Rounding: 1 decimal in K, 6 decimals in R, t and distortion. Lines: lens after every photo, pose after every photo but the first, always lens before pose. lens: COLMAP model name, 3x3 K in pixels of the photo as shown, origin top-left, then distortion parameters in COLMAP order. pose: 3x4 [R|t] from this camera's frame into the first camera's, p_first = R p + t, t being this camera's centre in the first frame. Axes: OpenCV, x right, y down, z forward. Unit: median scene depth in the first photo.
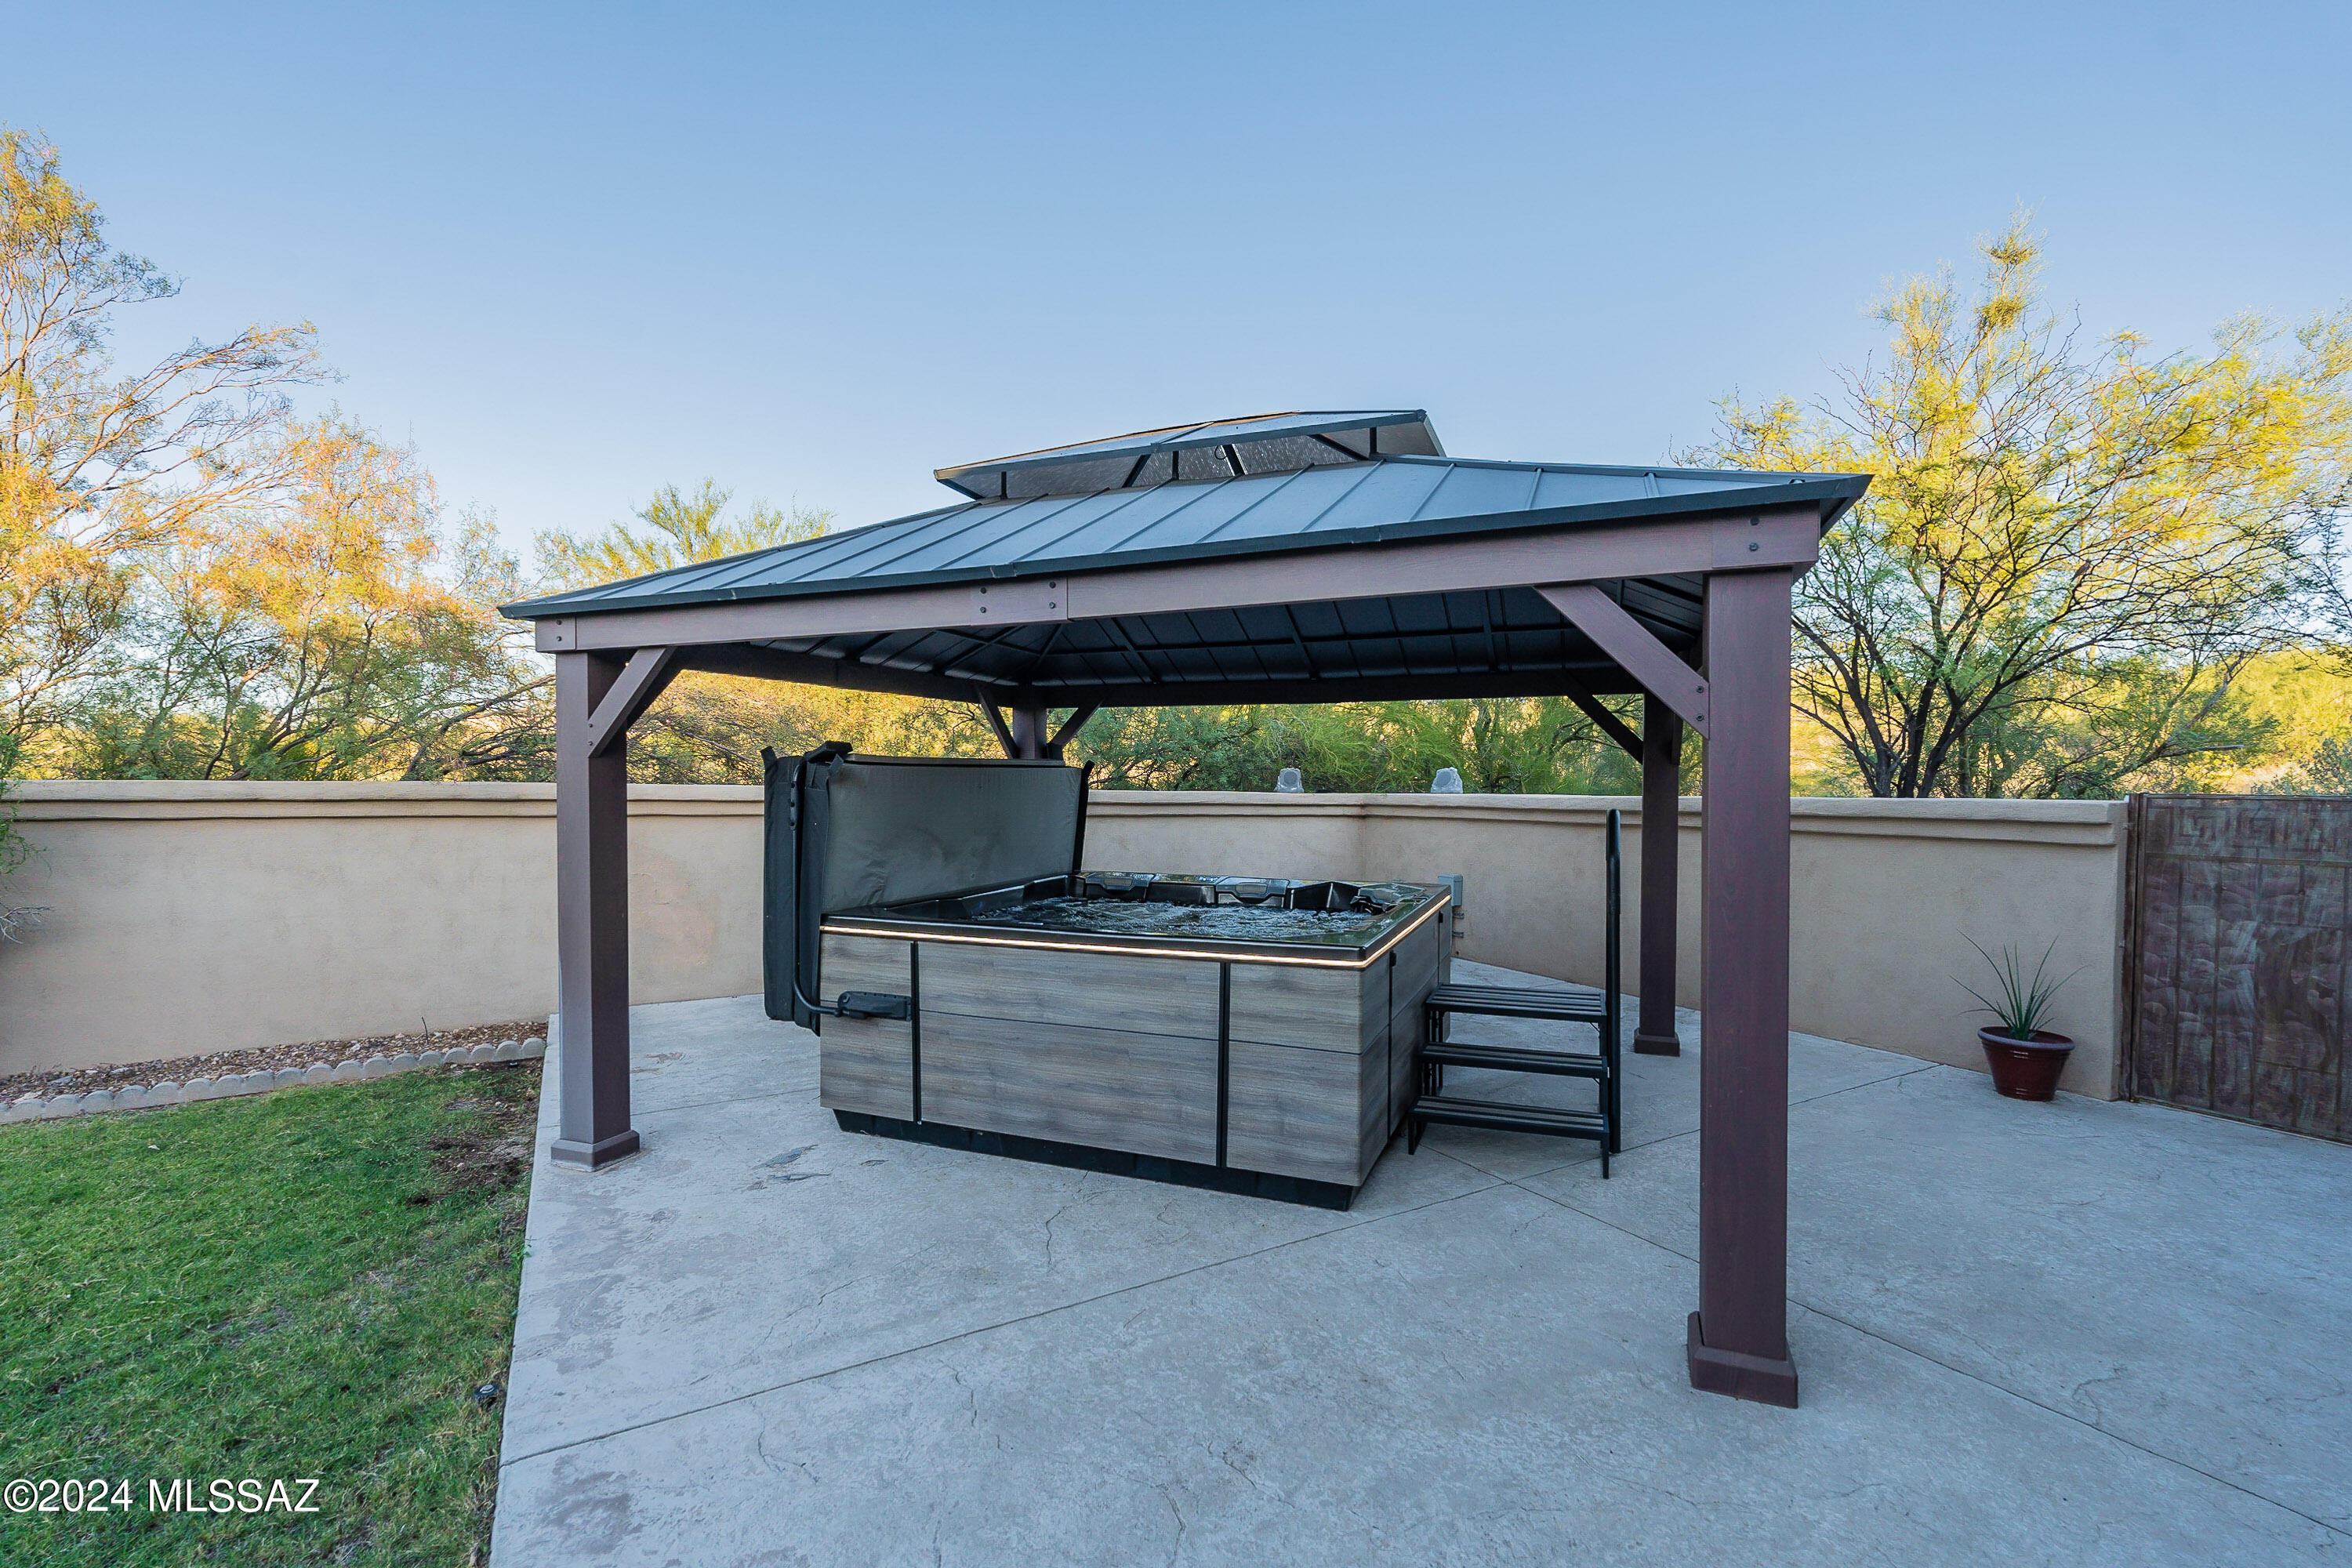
lens RADIAL K [[1026.7, 0, 1173.4], [0, 1026.7, 787.3], [0, 0, 1]] dist [-0.003910, 0.000466]
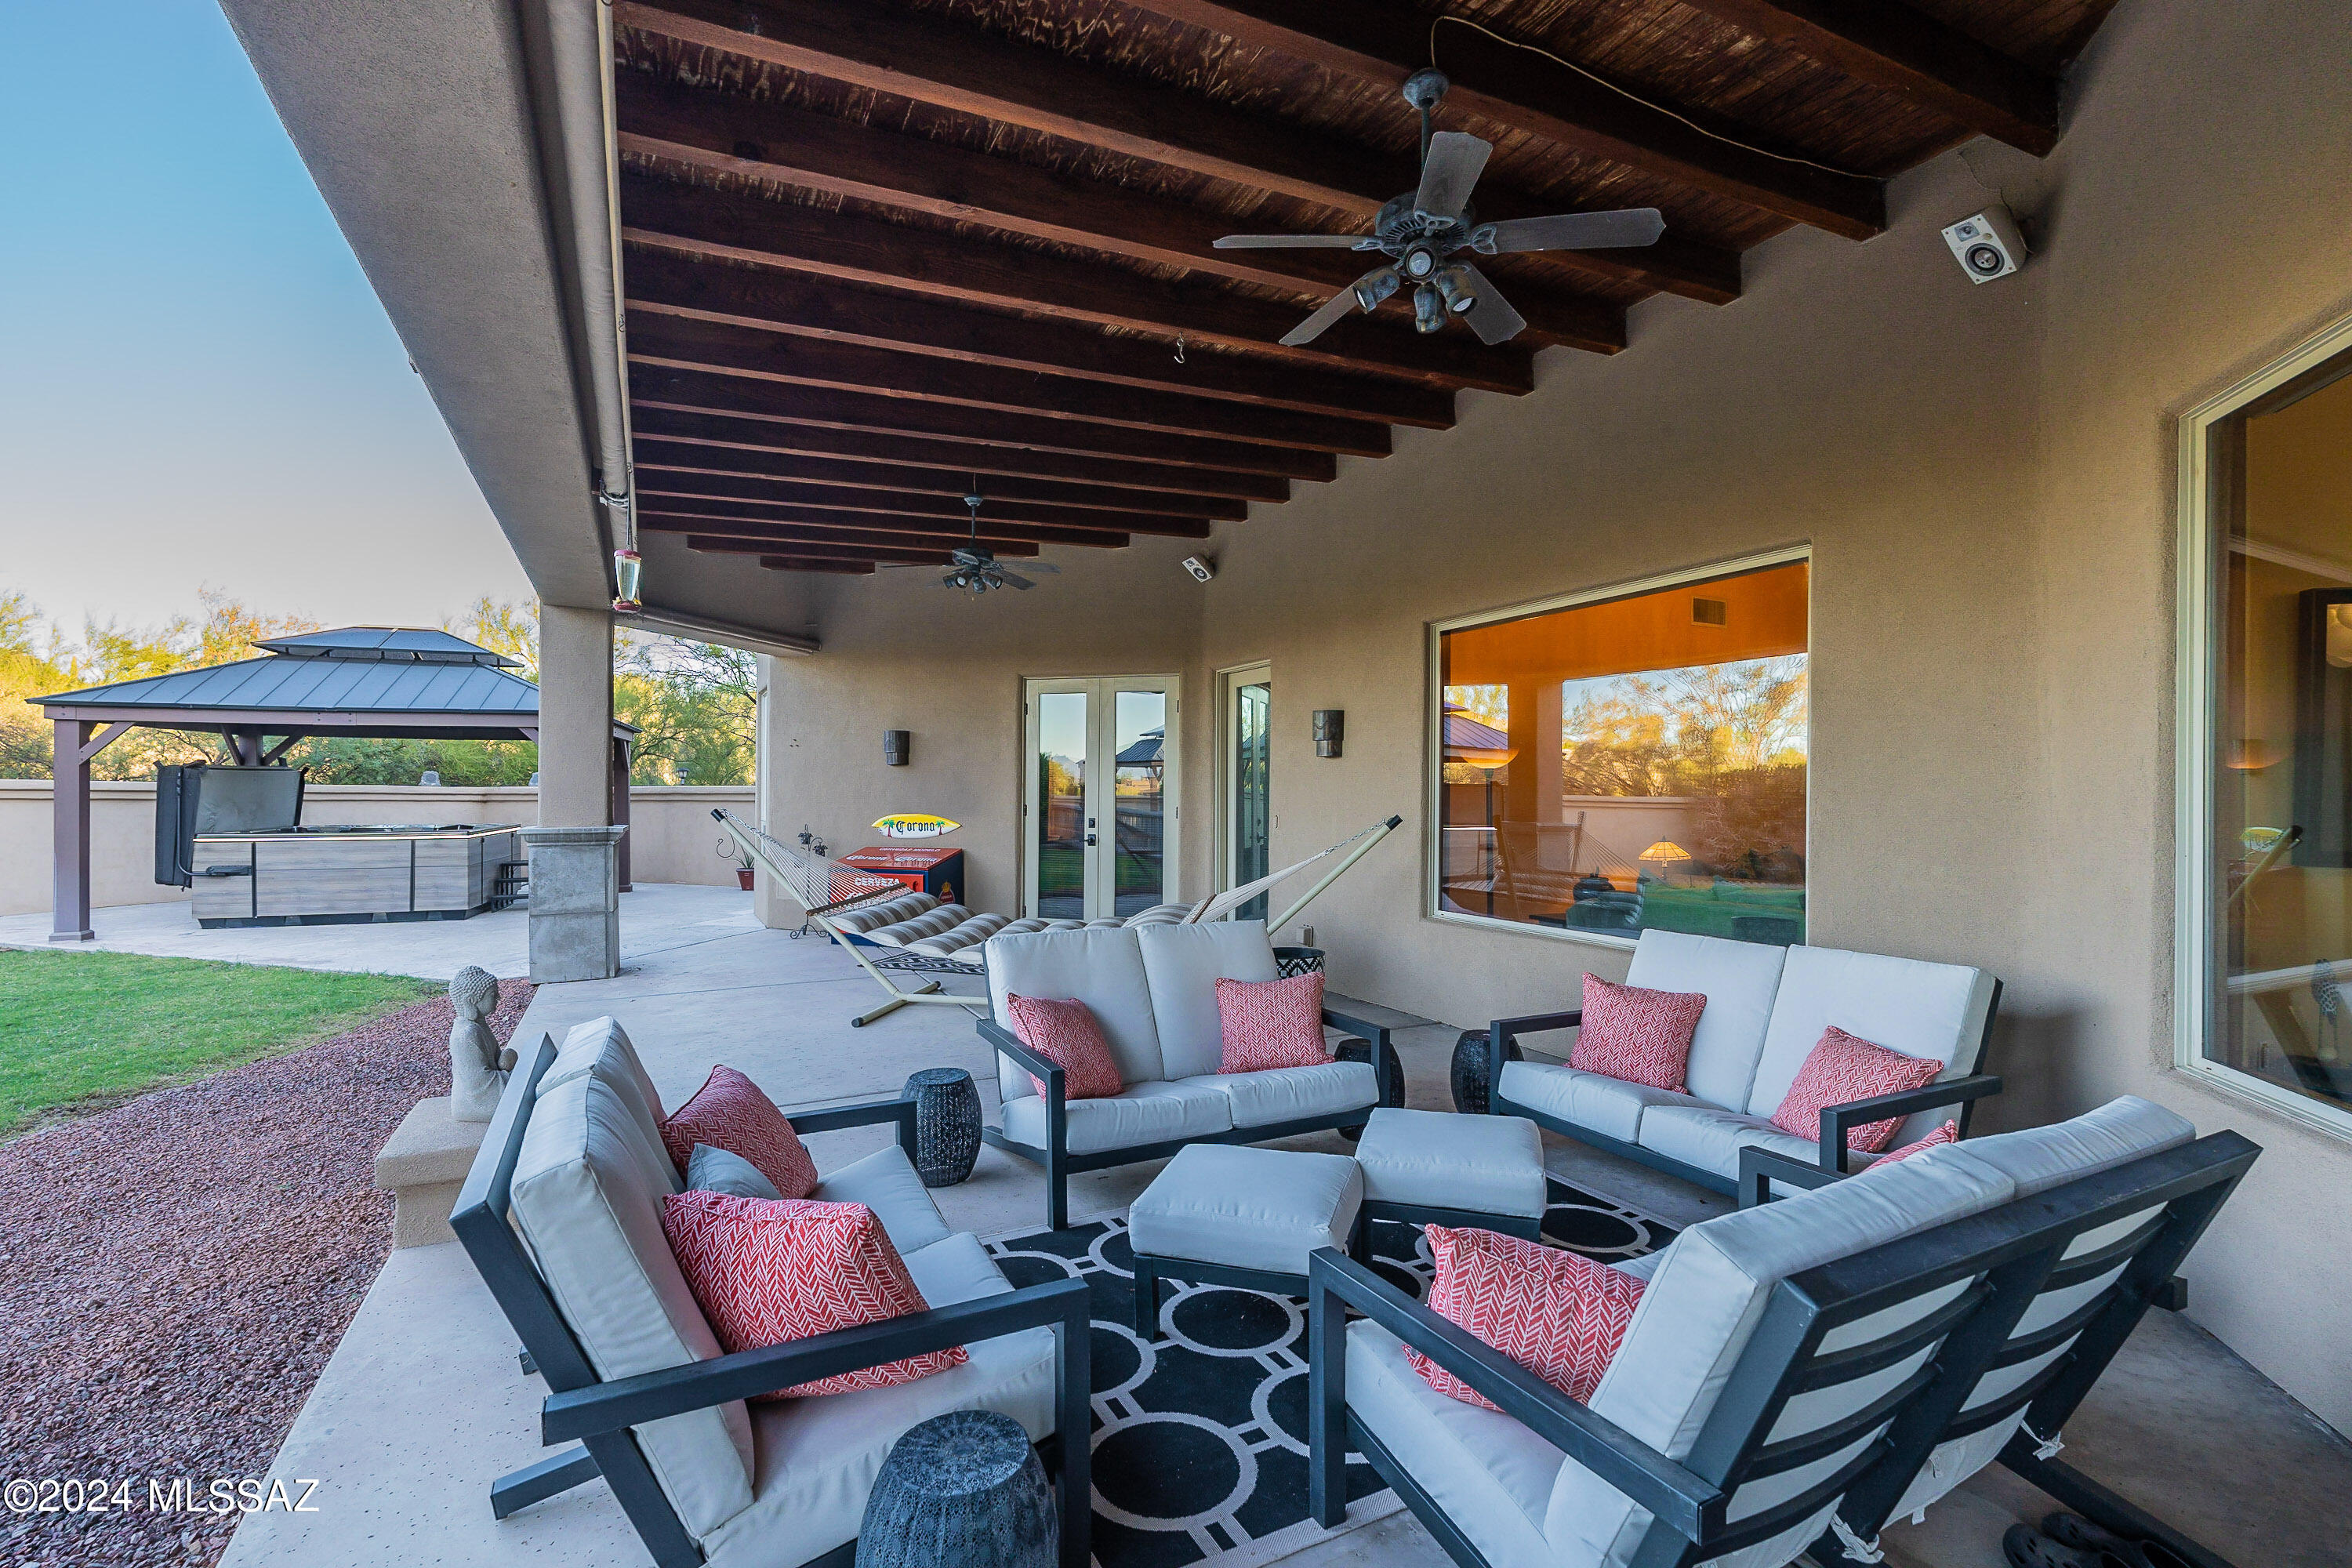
lens RADIAL K [[1026.7, 0, 1169.6], [0, 1026.7, 793.7], [0, 0, 1]] dist [-0.003910, 0.000466]
pose [[0.729479, -0.000550, 0.684003, -0.316347], [-0.001713, 0.999995, 0.002631, 0.023057], [-0.684001, -0.003091, 0.729474, -2.192663]]
